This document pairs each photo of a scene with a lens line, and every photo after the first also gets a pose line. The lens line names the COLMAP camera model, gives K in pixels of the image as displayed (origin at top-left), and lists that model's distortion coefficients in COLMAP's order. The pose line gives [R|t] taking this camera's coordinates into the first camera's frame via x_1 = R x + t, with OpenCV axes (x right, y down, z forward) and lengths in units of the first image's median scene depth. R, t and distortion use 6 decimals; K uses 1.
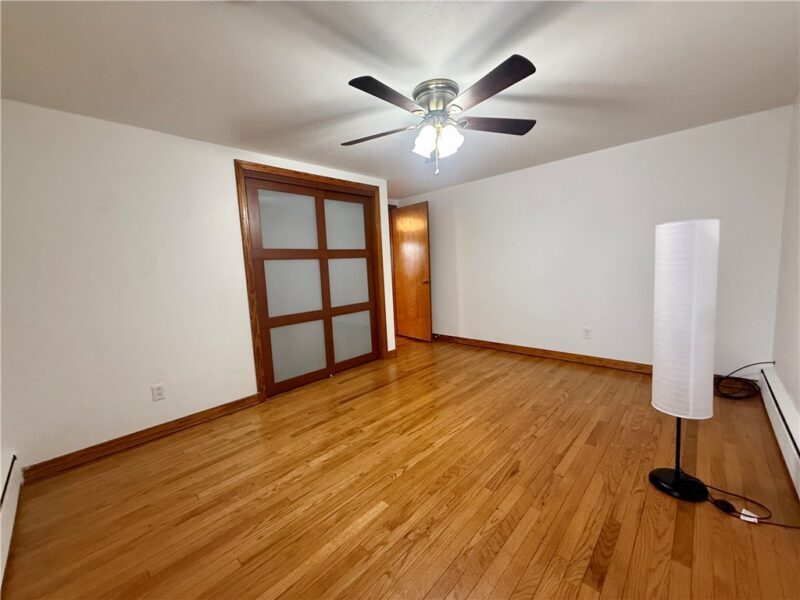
lens RADIAL K [[332.3, 0, 400.0], [0, 332.3, 300.0], [0, 0, 1]] dist [-0.000214, -0.000102]
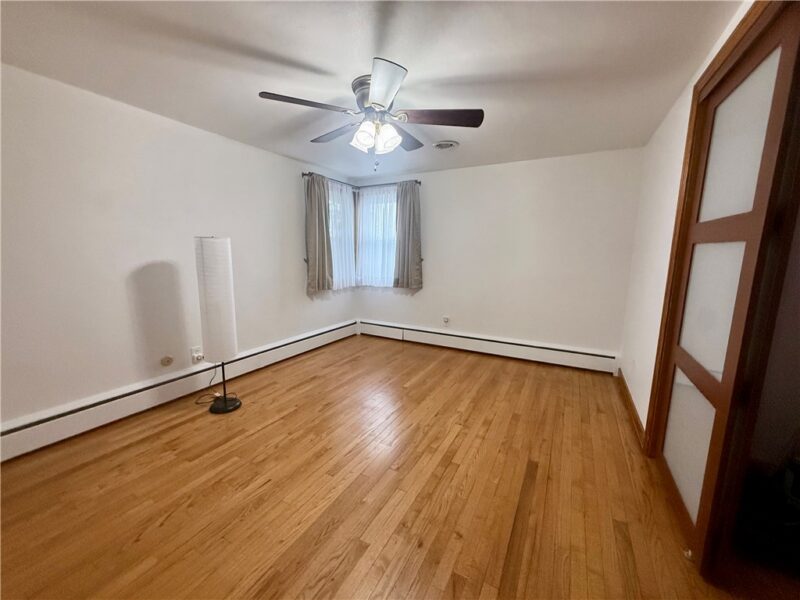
lens RADIAL K [[332.3, 0, 400.0], [0, 332.3, 300.0], [0, 0, 1]] dist [-0.000214, -0.000102]
pose [[-0.969272, 0.070089, -0.235794, 0.314618], [0.004850, 0.963808, 0.266554, -0.272969], [0.245942, 0.257219, -0.934532, 2.097214]]
